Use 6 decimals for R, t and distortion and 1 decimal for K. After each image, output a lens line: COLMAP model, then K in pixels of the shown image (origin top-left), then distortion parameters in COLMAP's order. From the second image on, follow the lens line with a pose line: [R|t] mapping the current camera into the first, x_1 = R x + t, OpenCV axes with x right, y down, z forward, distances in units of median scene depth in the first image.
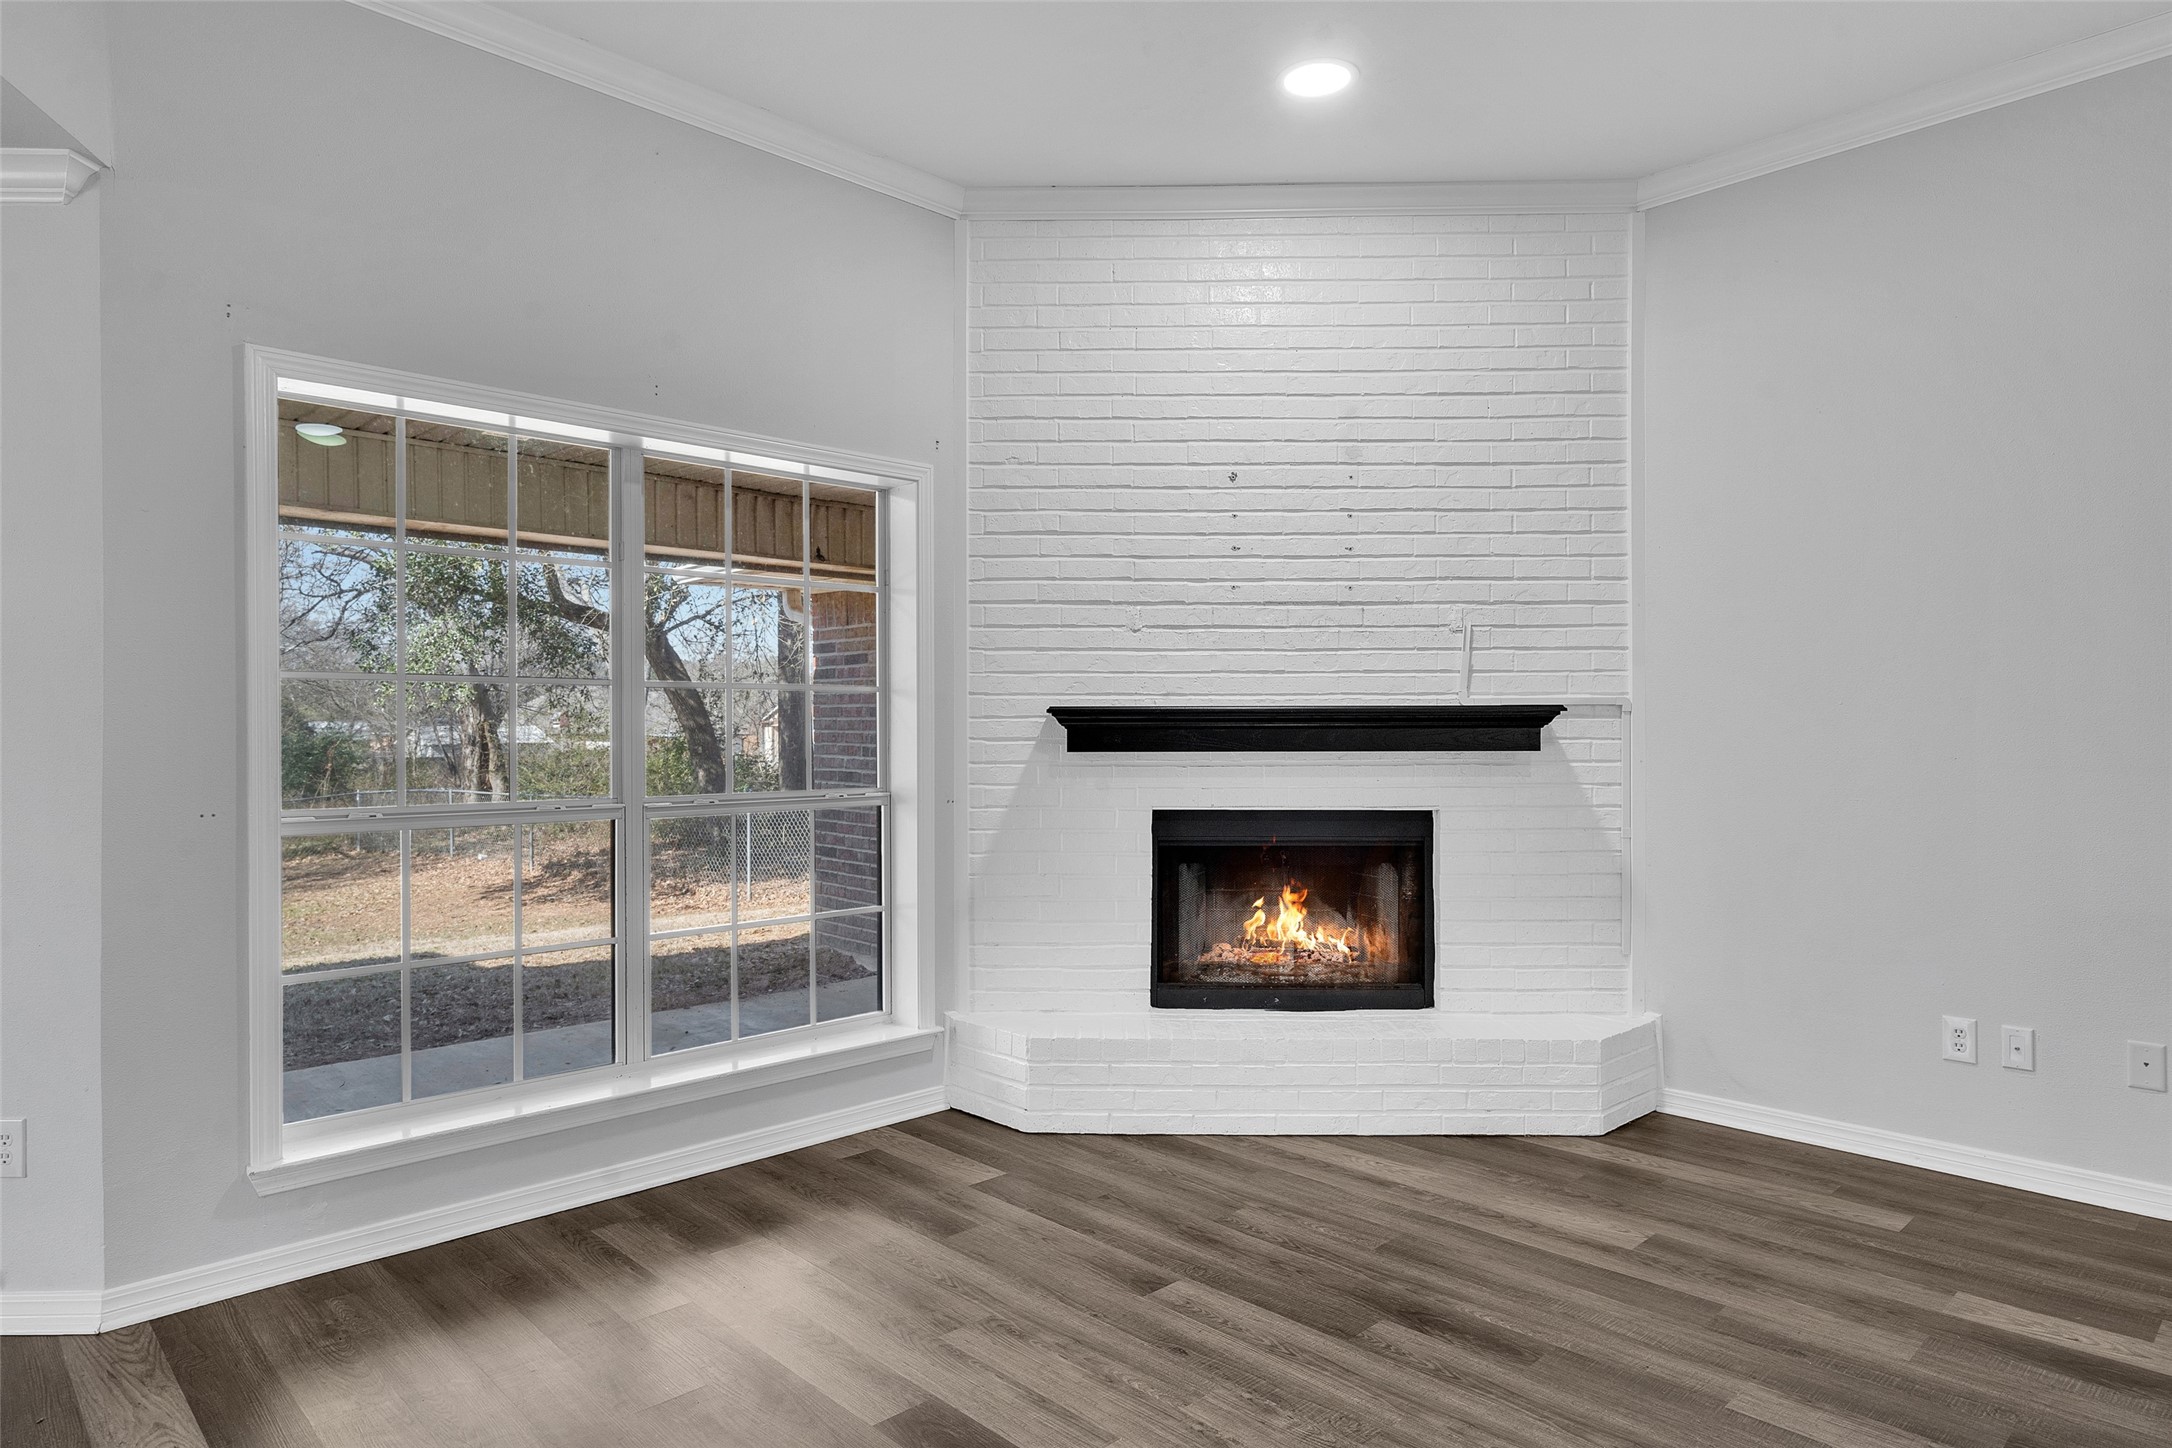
lens RADIAL K [[1224.7, 0, 1086.0], [0, 1224.7, 724.0], [0, 0, 1]] dist [0.000618, 0.001173]
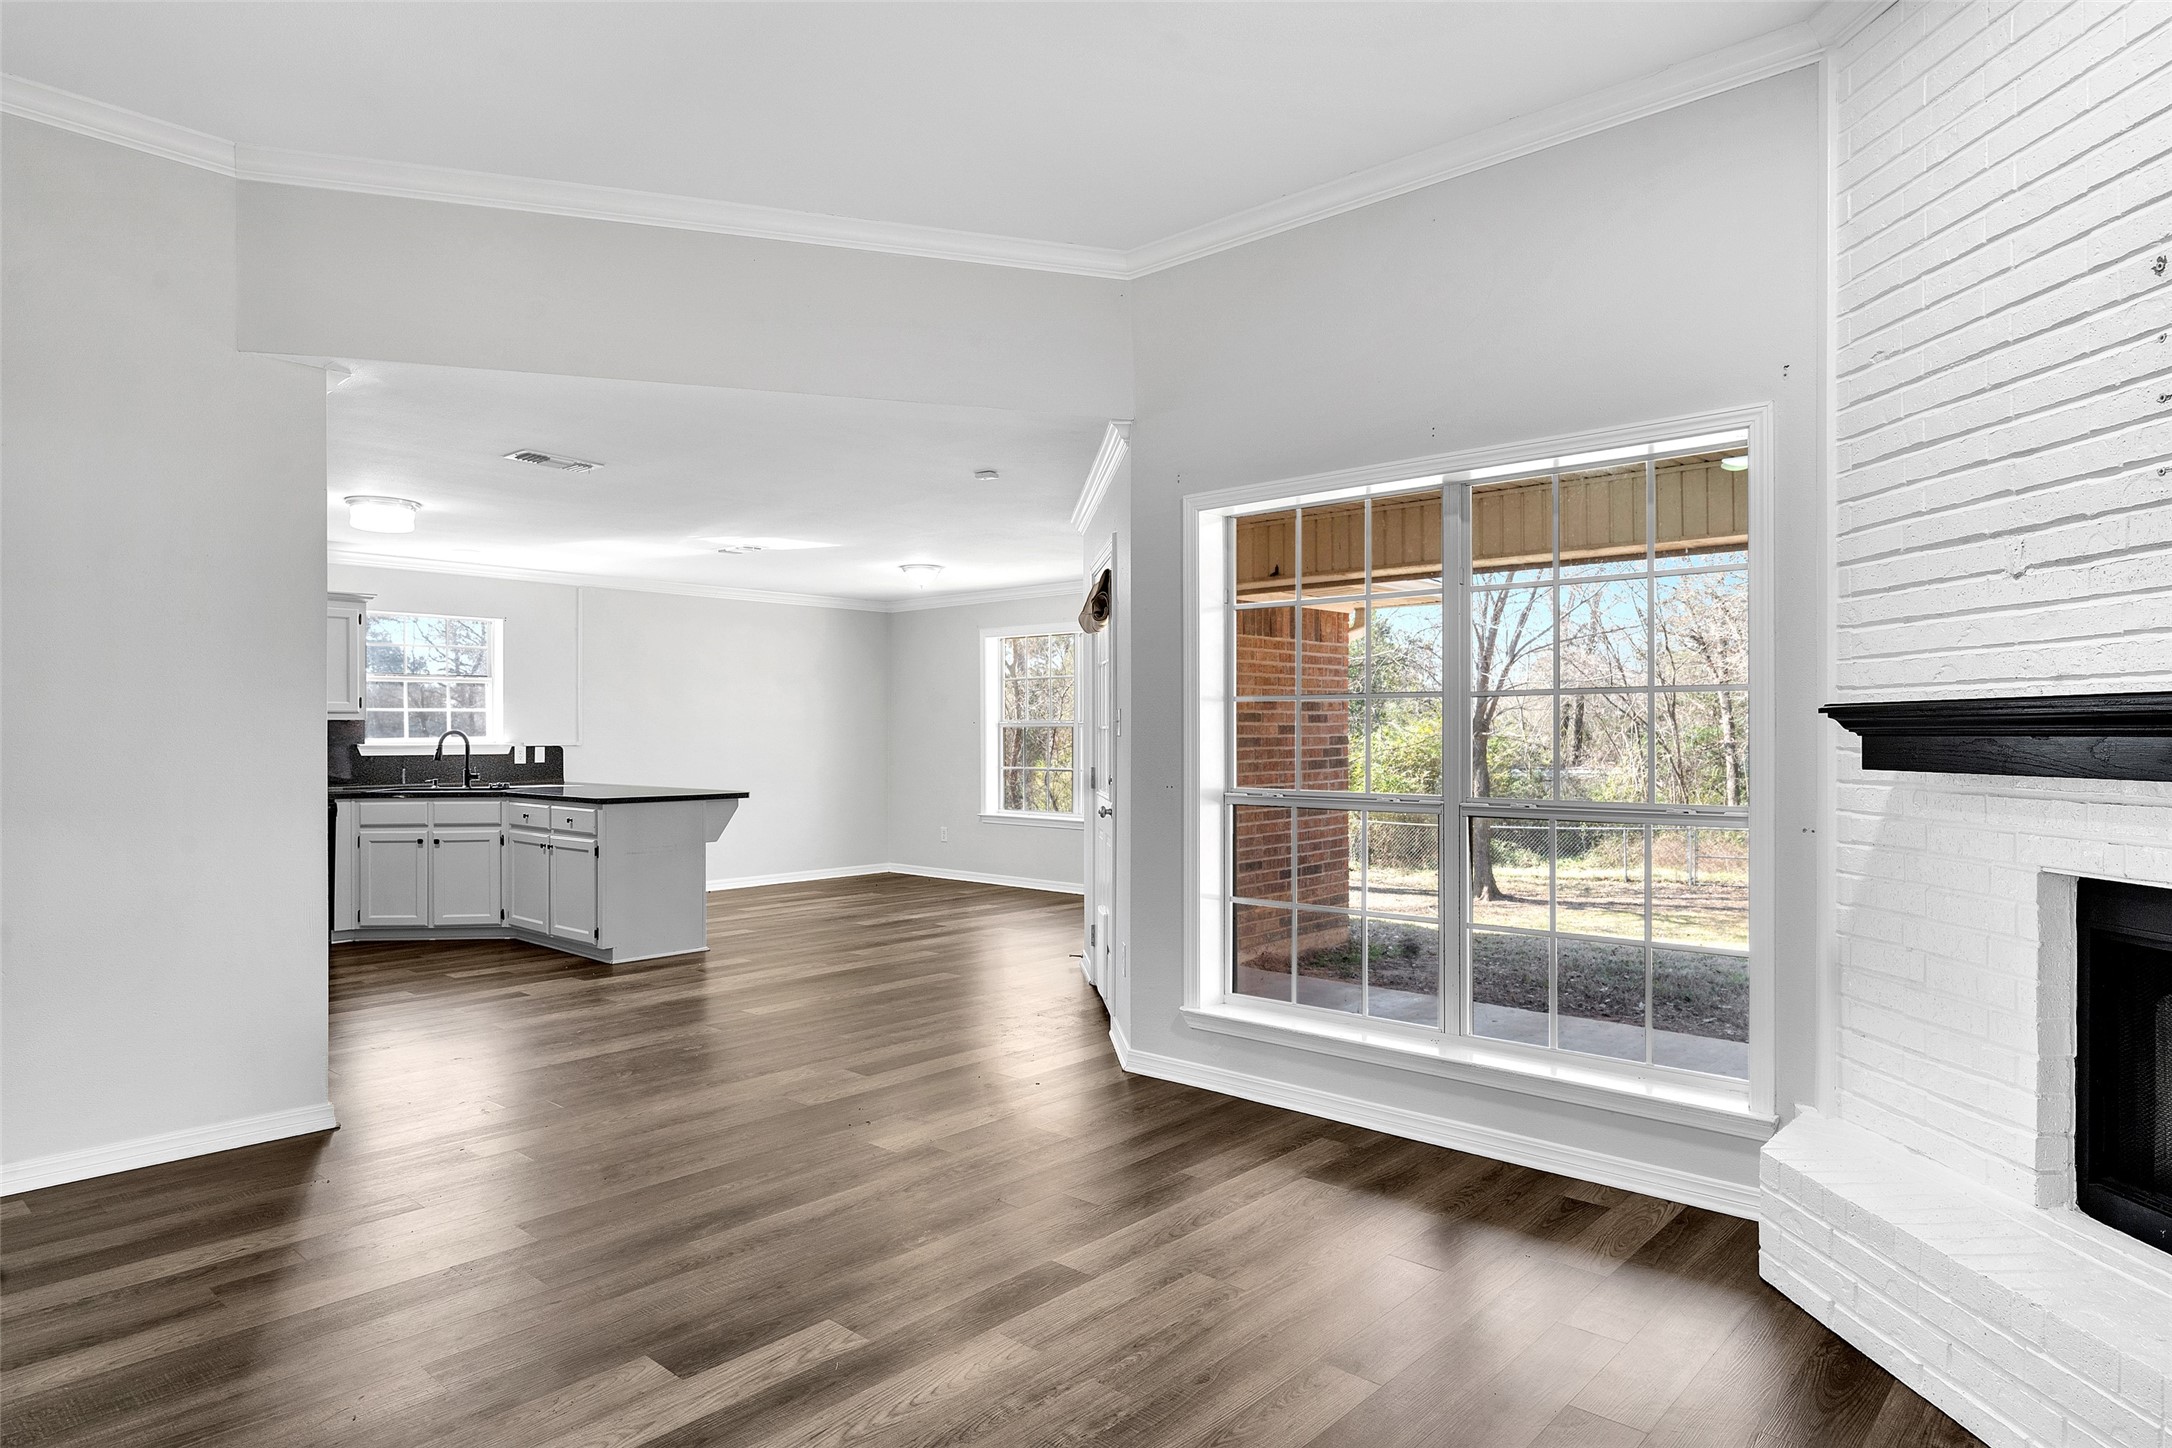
lens RADIAL K [[1224.7, 0, 1086.0], [0, 1224.7, 724.0], [0, 0, 1]] dist [0.000618, 0.001173]
pose [[0.090336, -0.007354, -0.995884, 0.632036], [0.001927, 0.999972, -0.007210, 0.001224], [0.995909, -0.001268, 0.090348, 0.502534]]
